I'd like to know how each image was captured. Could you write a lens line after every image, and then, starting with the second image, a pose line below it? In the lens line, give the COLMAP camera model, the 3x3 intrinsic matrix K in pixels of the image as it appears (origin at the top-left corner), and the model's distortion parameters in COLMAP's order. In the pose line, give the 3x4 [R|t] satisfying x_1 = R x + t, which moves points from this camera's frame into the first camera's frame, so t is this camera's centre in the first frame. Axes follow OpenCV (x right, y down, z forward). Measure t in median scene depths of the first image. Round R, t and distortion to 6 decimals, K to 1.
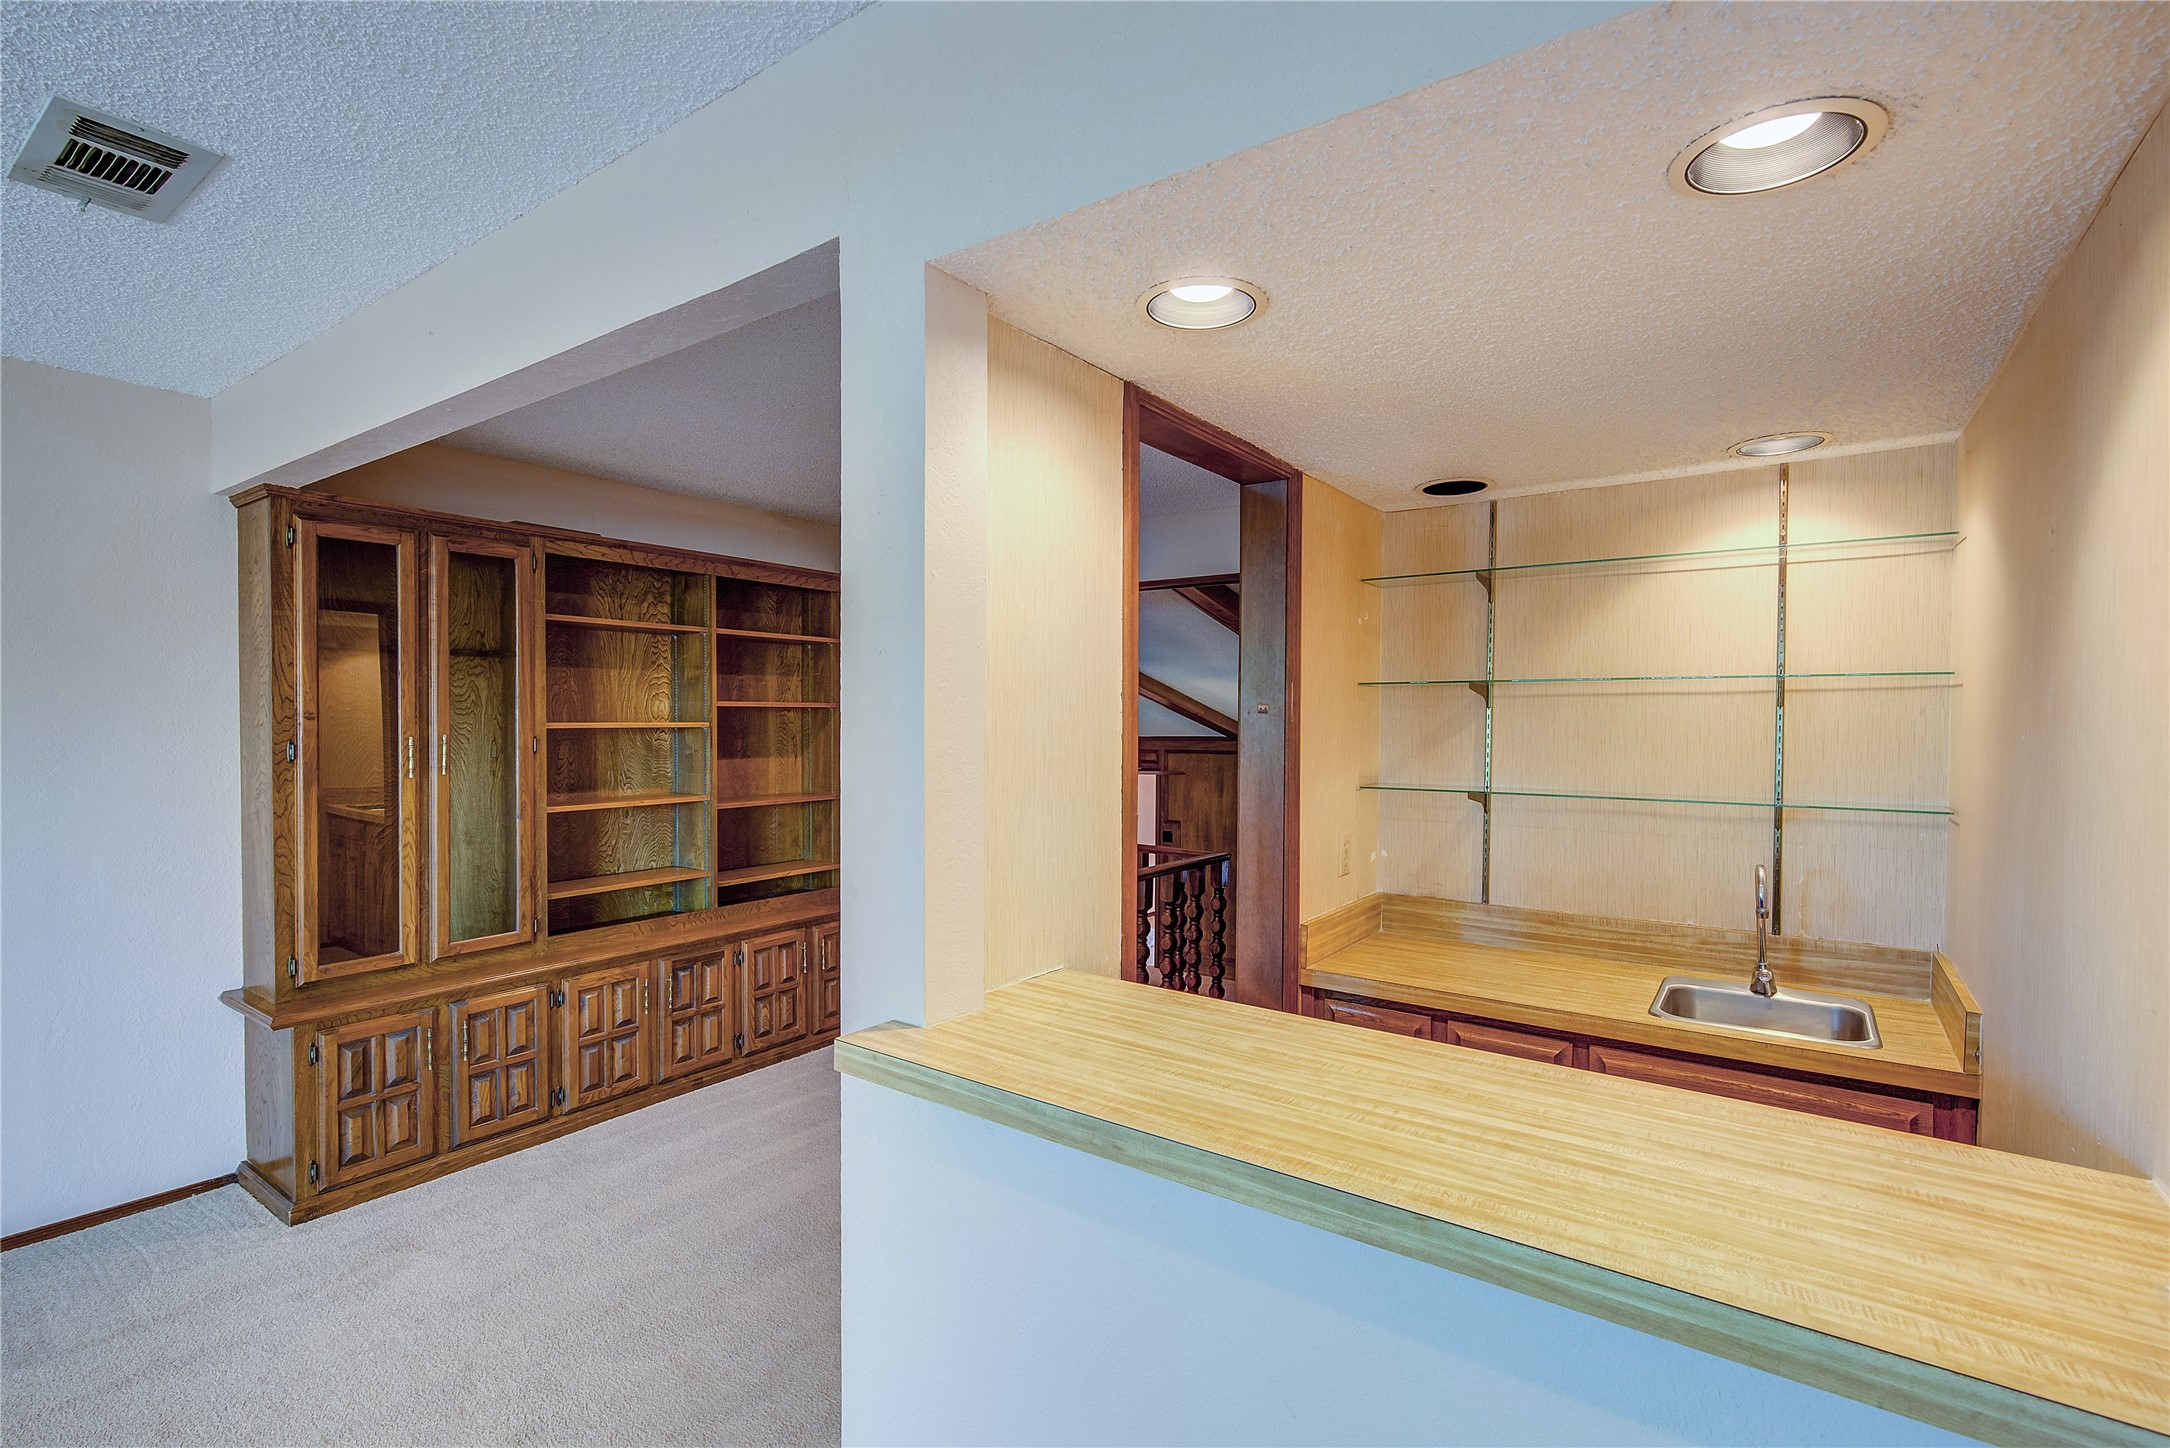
lens RADIAL K [[984.8, 0, 1098.9], [0, 984.8, 736.7], [0, 0, 1]] dist [-0.001534, 0.001509]
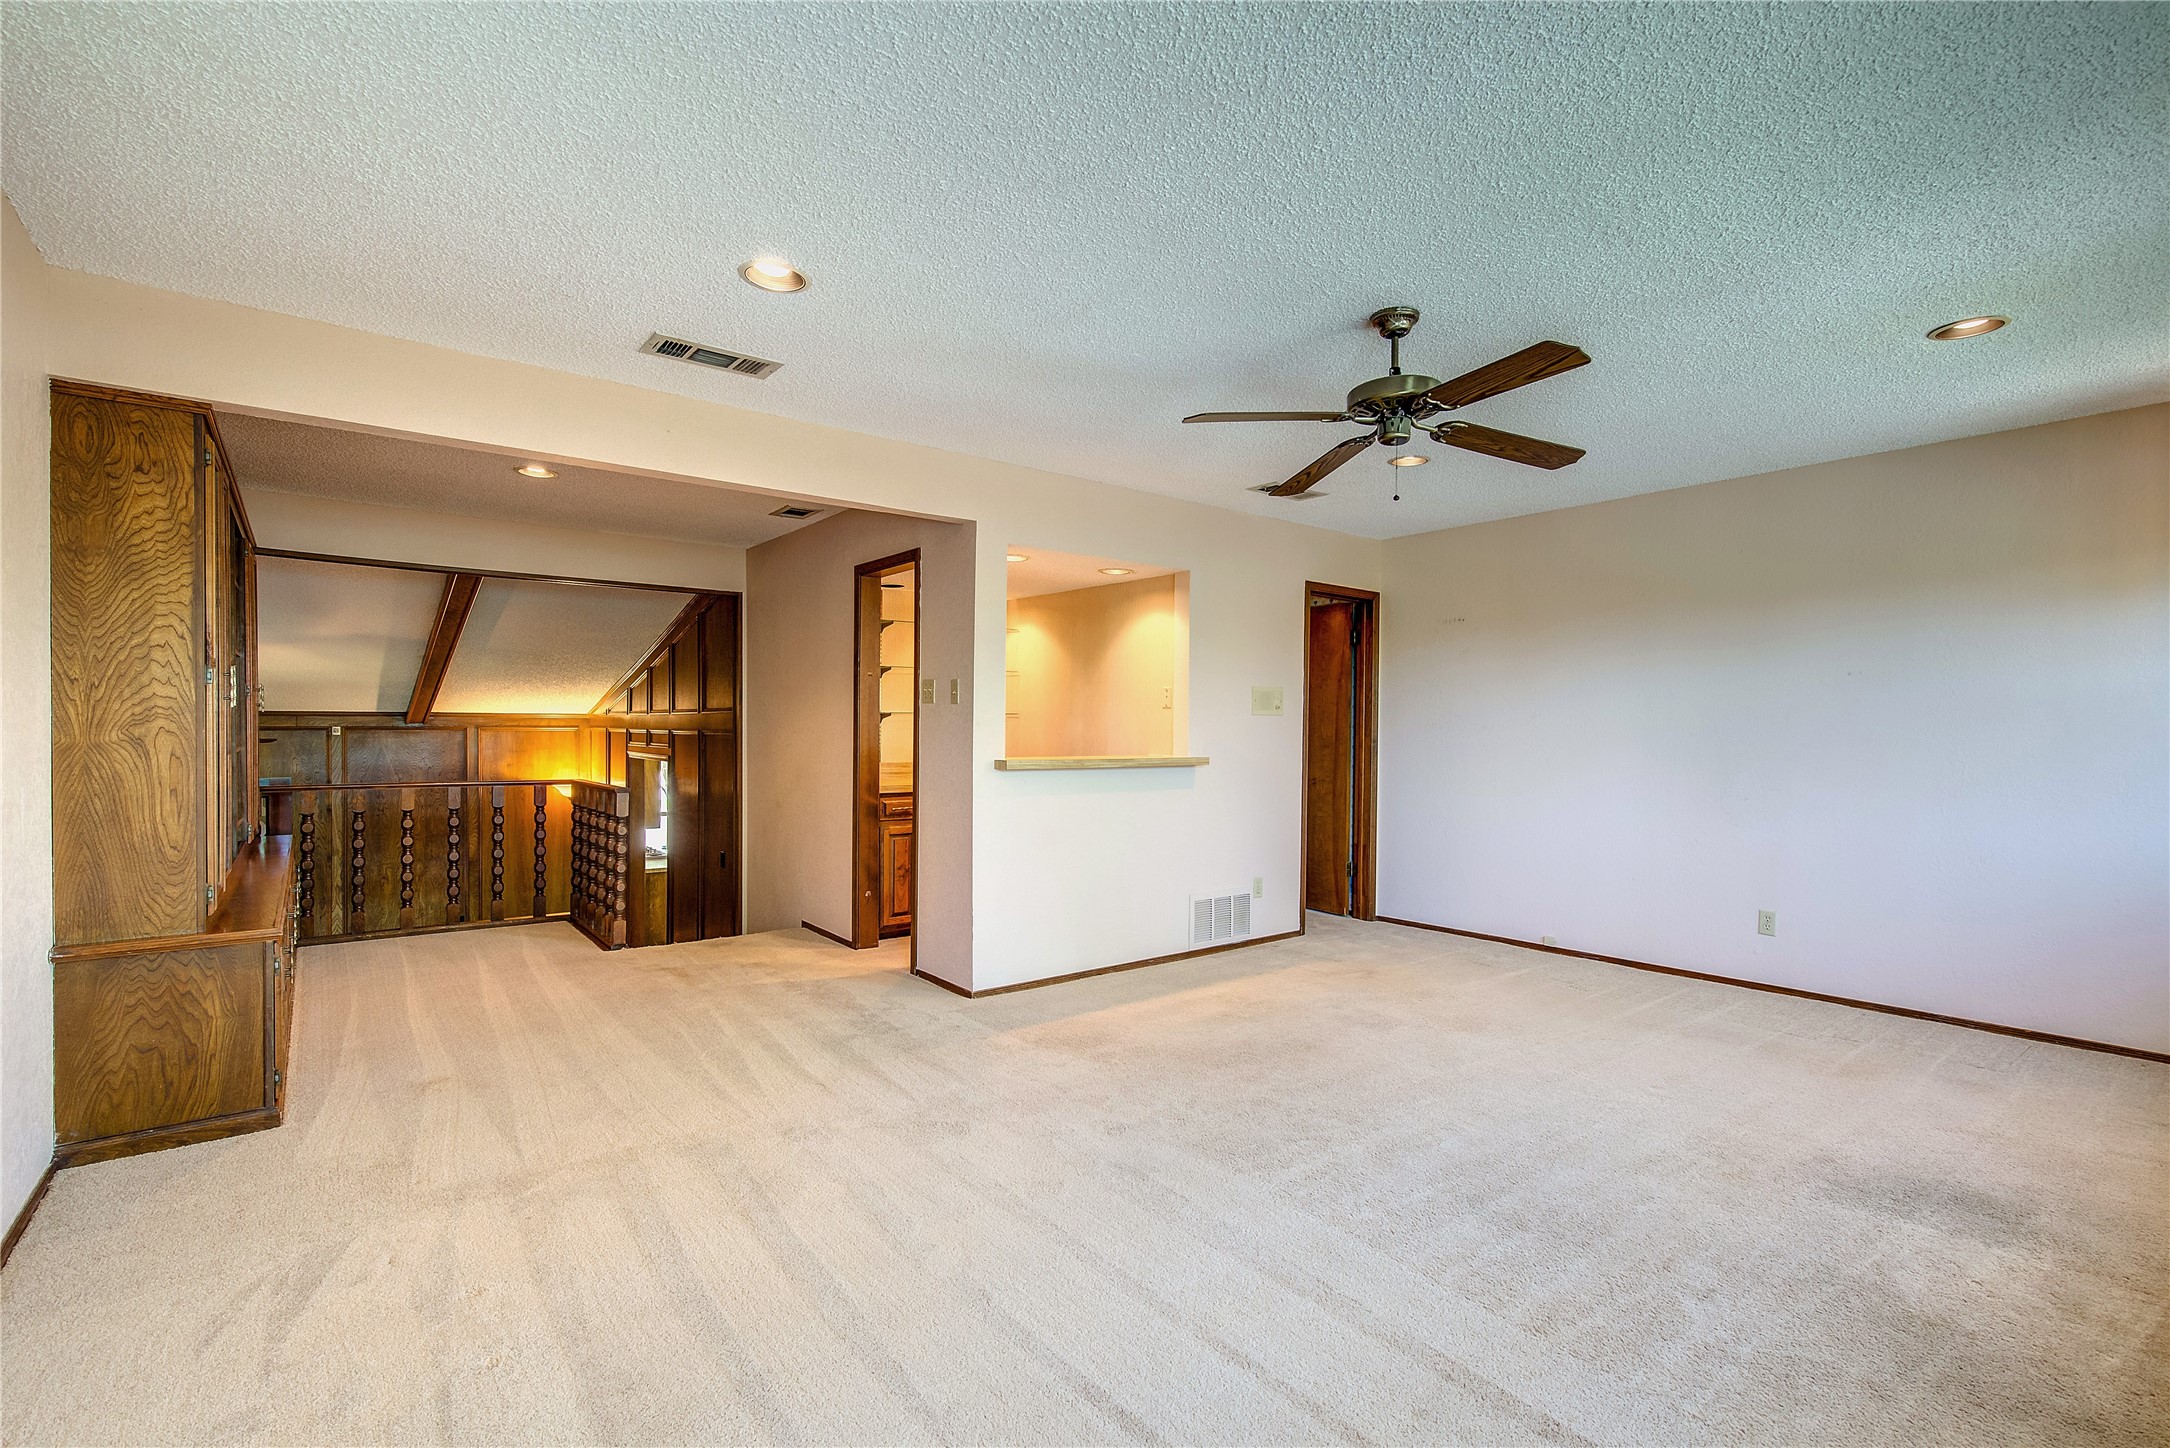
lens RADIAL K [[984.8, 0, 1092.6], [0, 984.8, 726.9], [0, 0, 1]] dist [-0.001534, 0.001509]
pose [[0.282900, -0.008592, 0.959111, -1.288695], [0.014480, 0.999884, 0.004687, 0.063895], [-0.959040, 0.012562, 0.282992, -0.105504]]
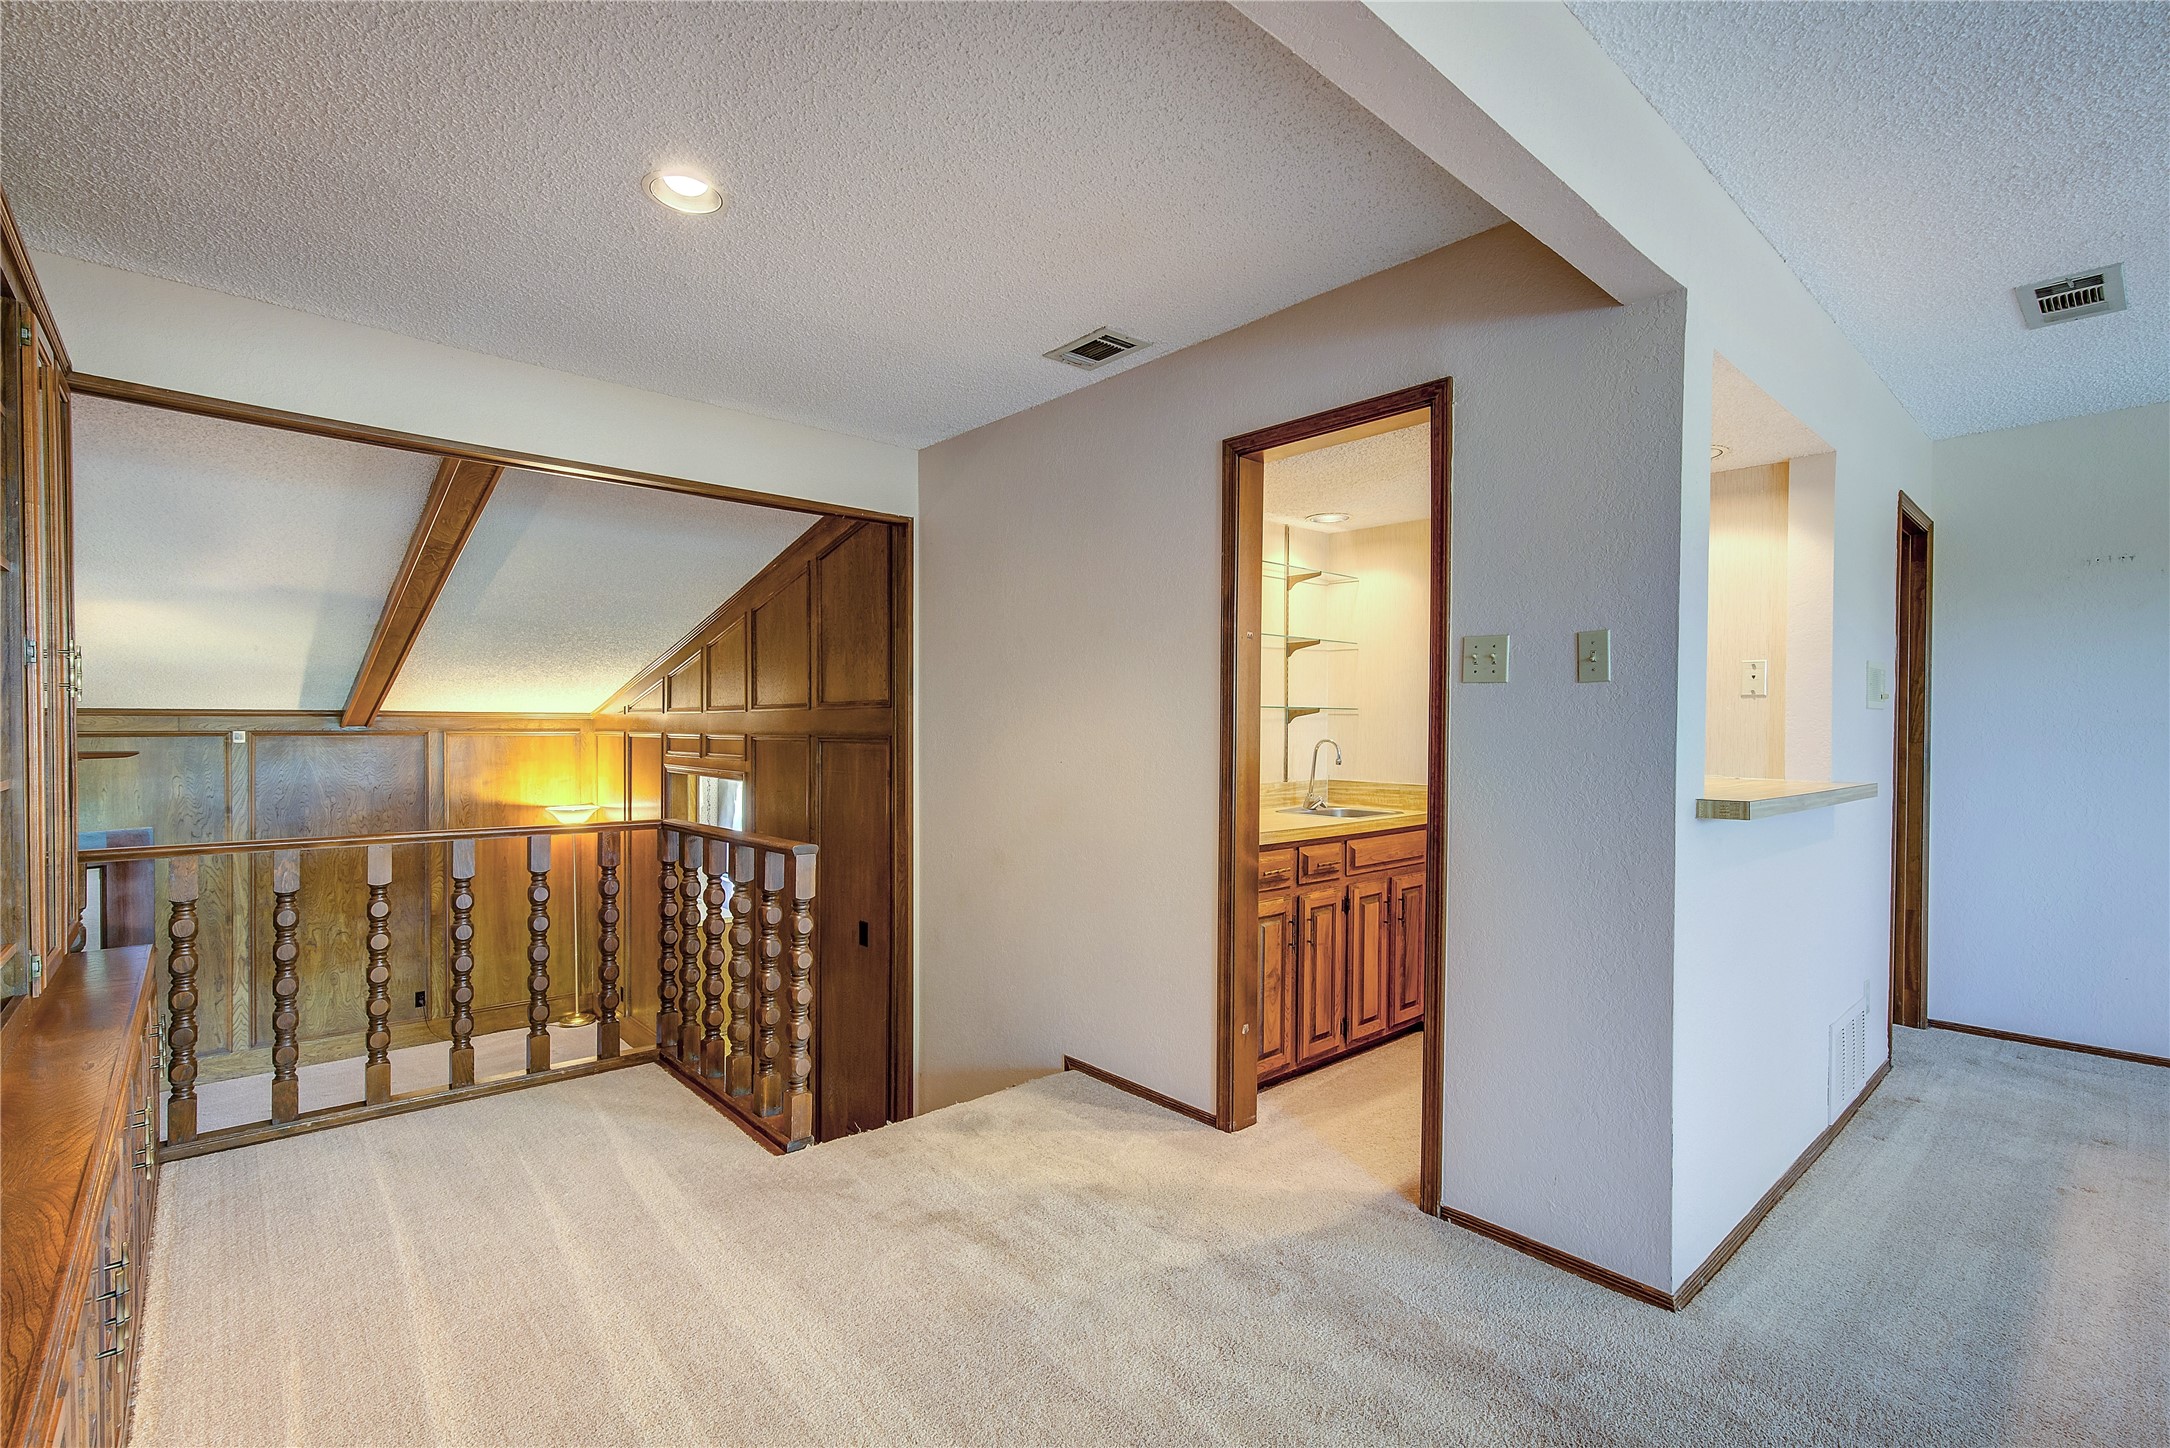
lens RADIAL K [[984.8, 0, 1092.3], [0, 984.8, 730.3], [0, 0, 1]] dist [-0.001534, 0.001509]
pose [[0.224844, -0.010588, 0.974337, -0.768901], [0.016366, 0.999841, 0.007088, 0.058358], [-0.974257, 0.014353, 0.224981, 0.613251]]
